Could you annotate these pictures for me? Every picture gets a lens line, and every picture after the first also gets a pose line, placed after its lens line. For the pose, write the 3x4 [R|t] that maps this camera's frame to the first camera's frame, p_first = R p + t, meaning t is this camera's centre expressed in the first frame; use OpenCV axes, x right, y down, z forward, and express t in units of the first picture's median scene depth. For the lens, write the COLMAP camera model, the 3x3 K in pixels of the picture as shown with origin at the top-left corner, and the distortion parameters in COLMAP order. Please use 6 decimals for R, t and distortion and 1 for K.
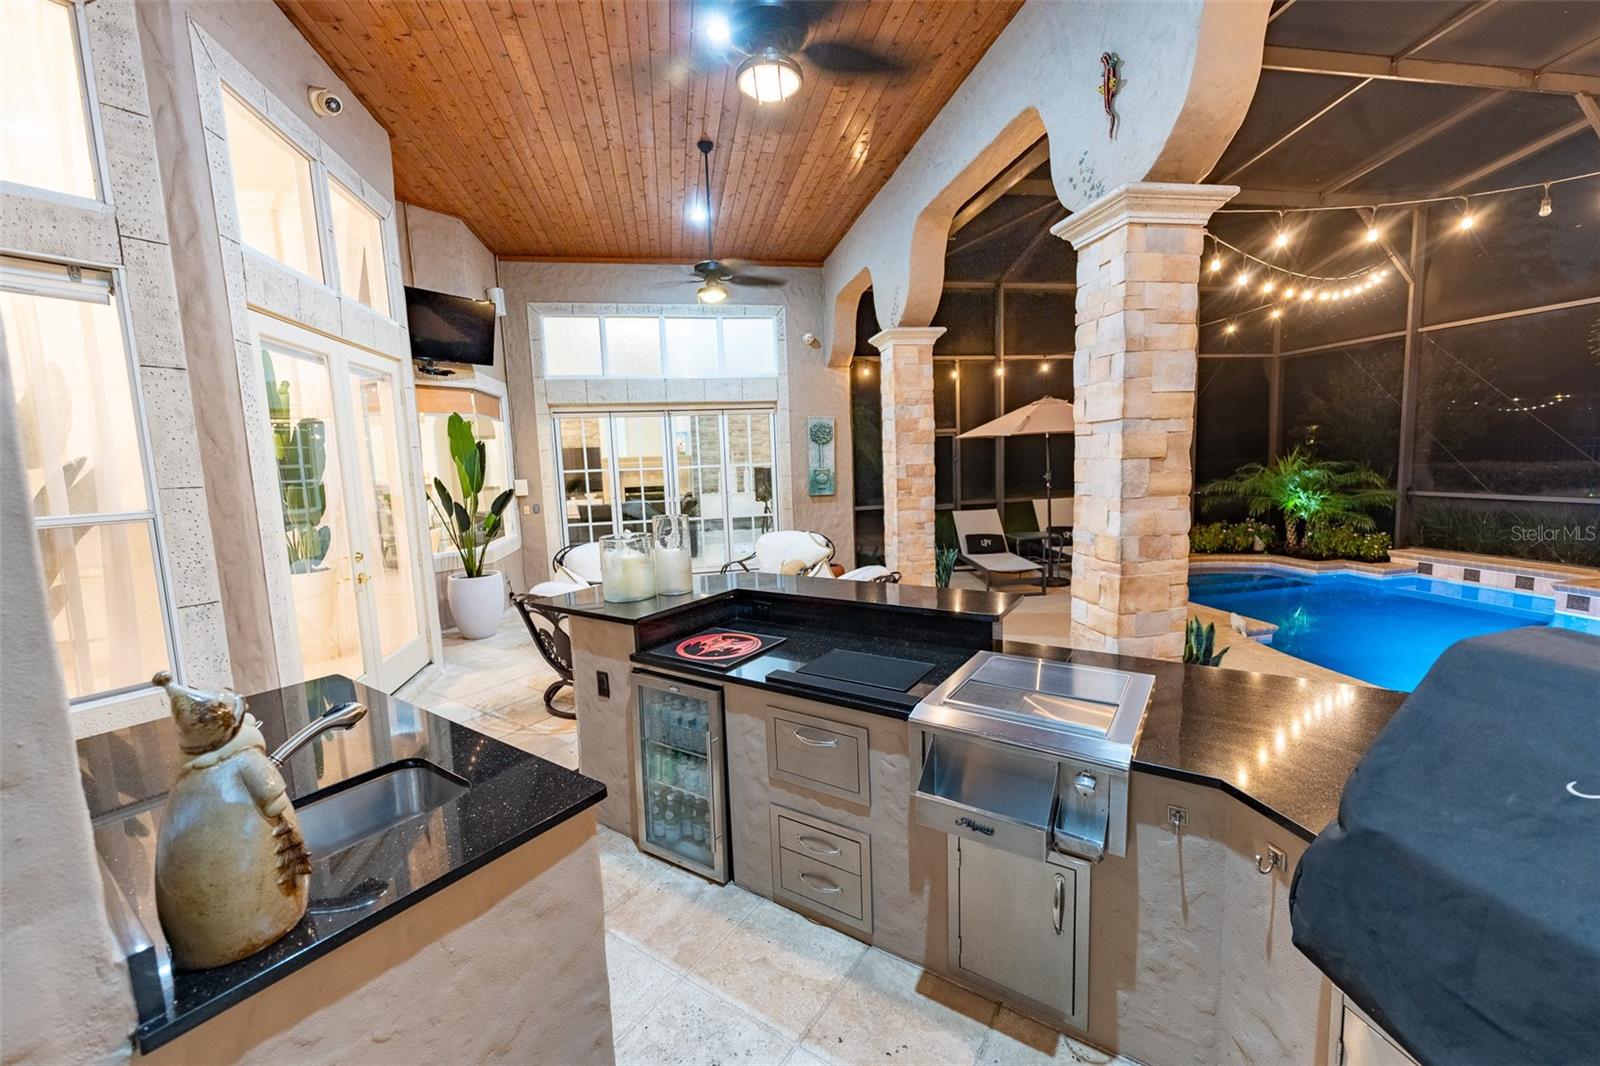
lens RADIAL K [[635.0, 0, 801.1], [0, 635.0, 534.1], [0, 0, 1]] dist [0.002851, -0.000633]
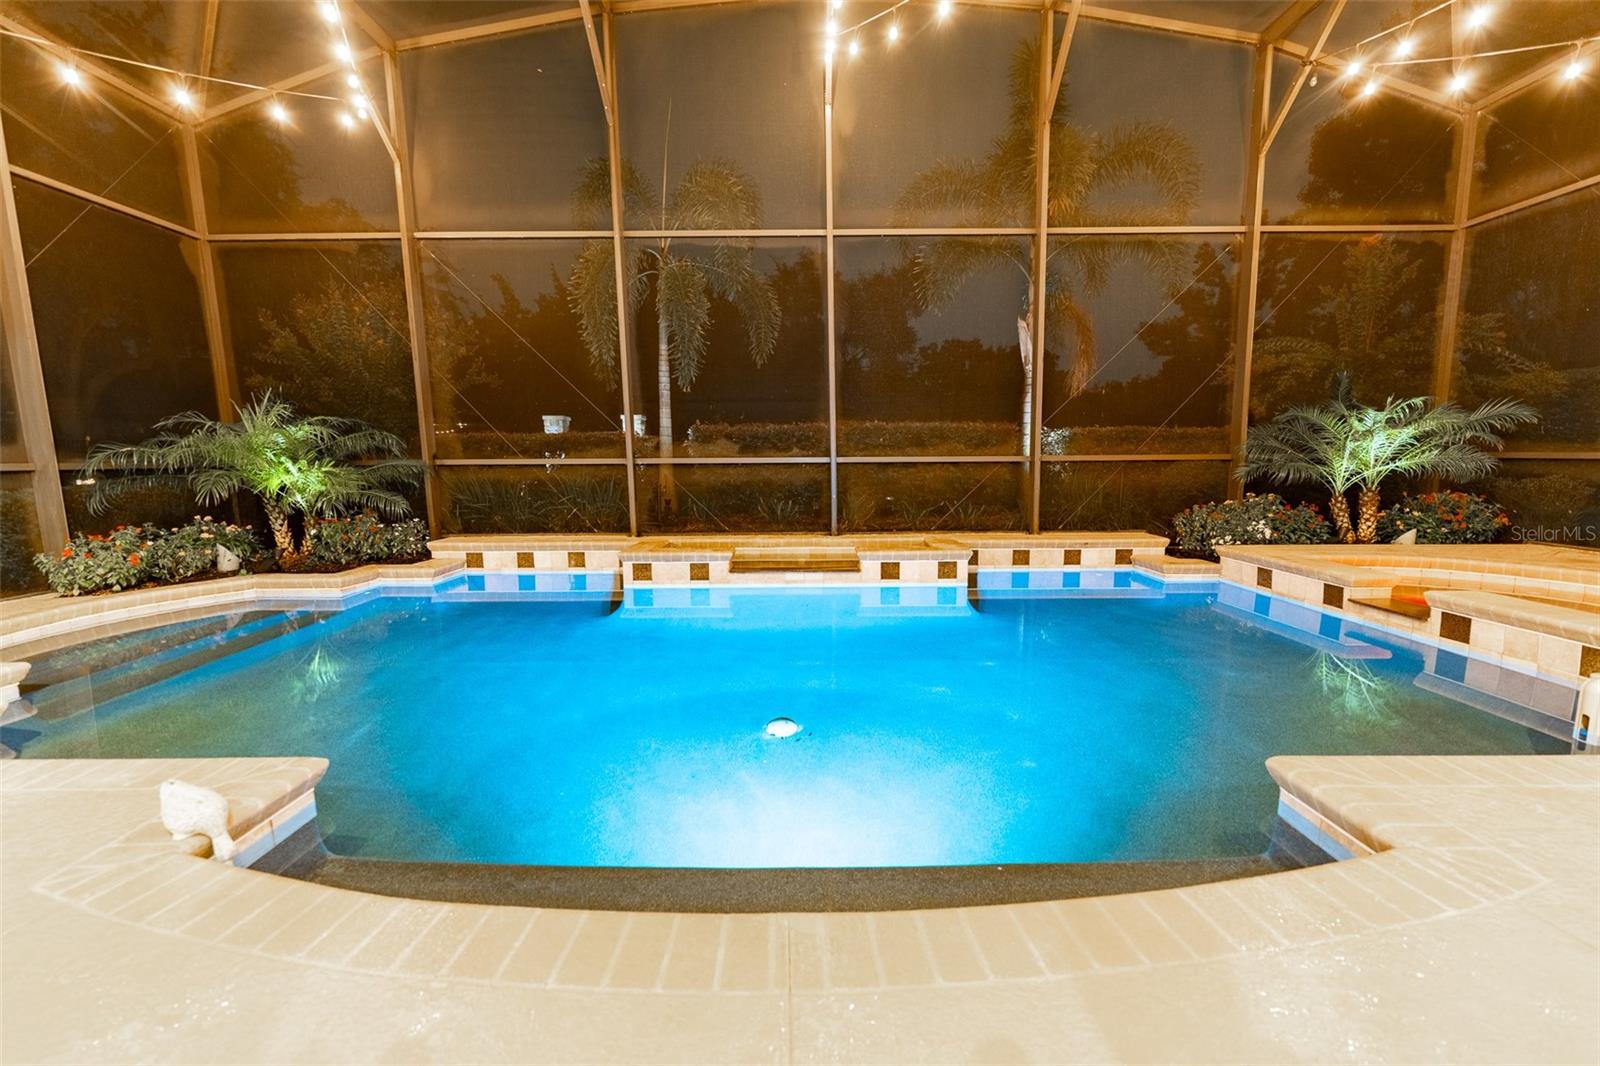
lens RADIAL K [[635.0, 0, 797.6], [0, 635.0, 533.2], [0, 0, 1]] dist [0.002851, -0.000633]
pose [[0.205627, -0.084790, 0.974950, 0.310460], [0.119677, 0.990941, 0.060939, 0.020731], [-0.971285, 0.104149, 0.213911, 0.433325]]
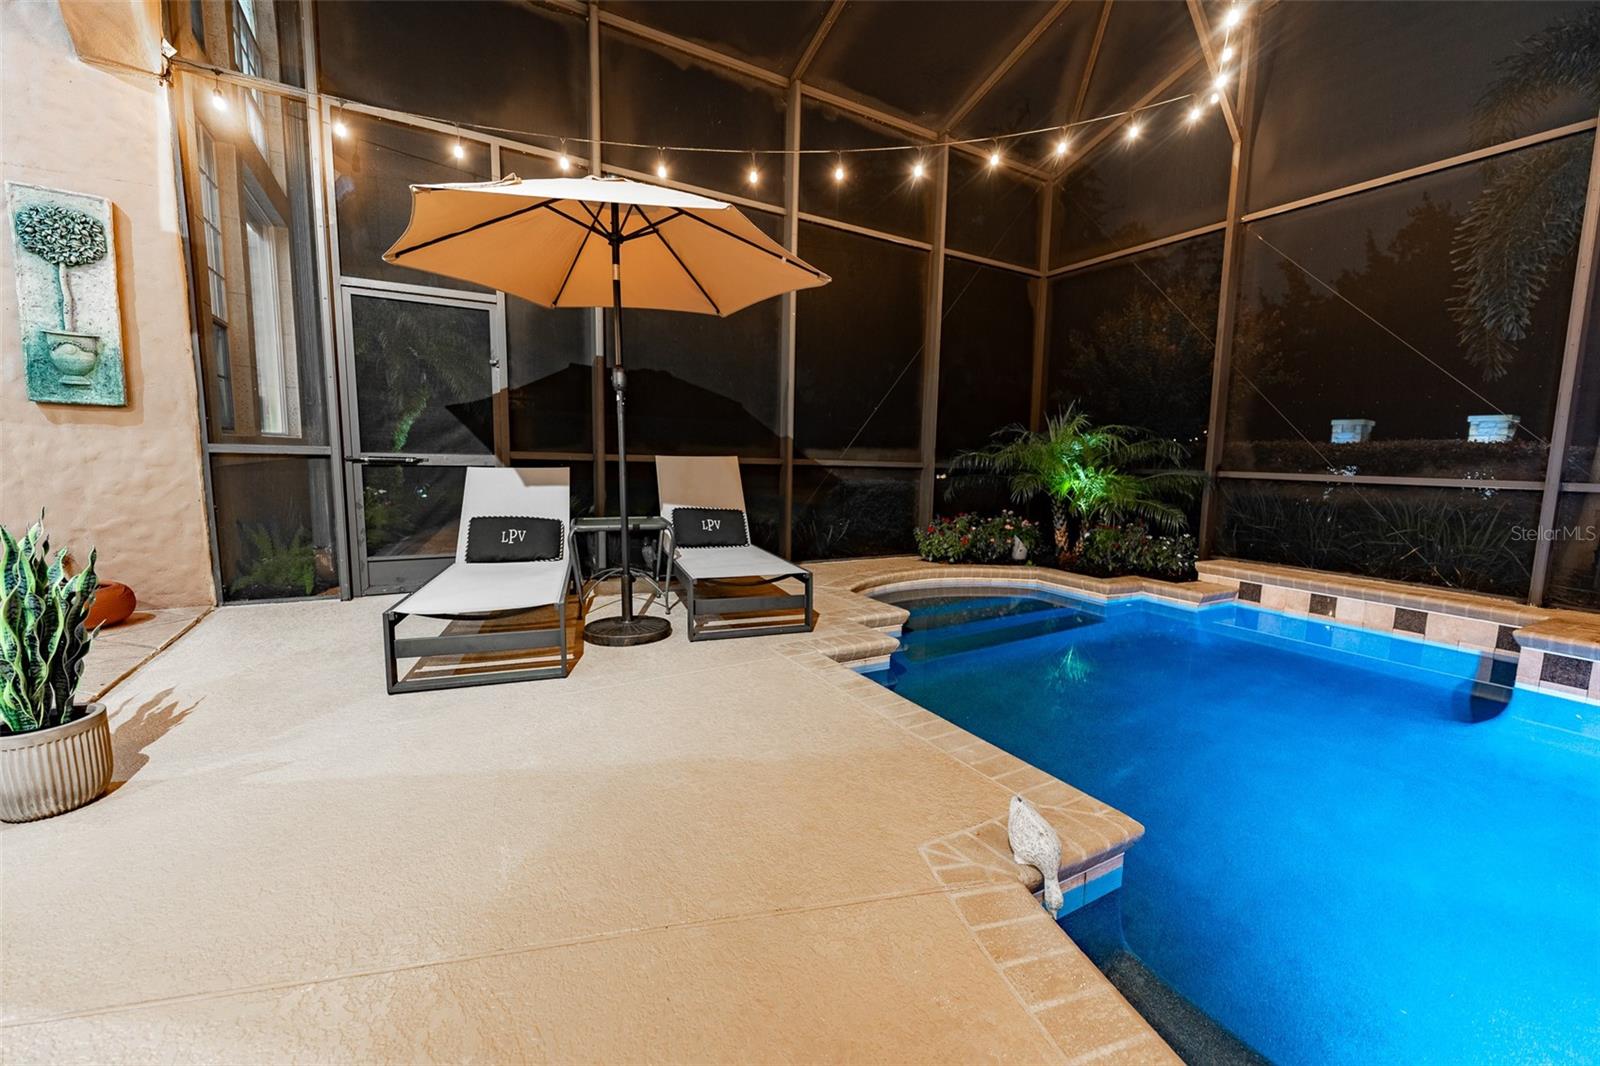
lens RADIAL K [[635.0, 0, 797.6], [0, 635.0, 533.8], [0, 0, 1]] dist [0.002851, -0.000633]
pose [[0.946777, 0.023706, 0.321015, 0.327682], [-0.023069, 0.999717, -0.005787, 0.009844], [-0.321062, -0.001927, 0.947056, 0.504934]]
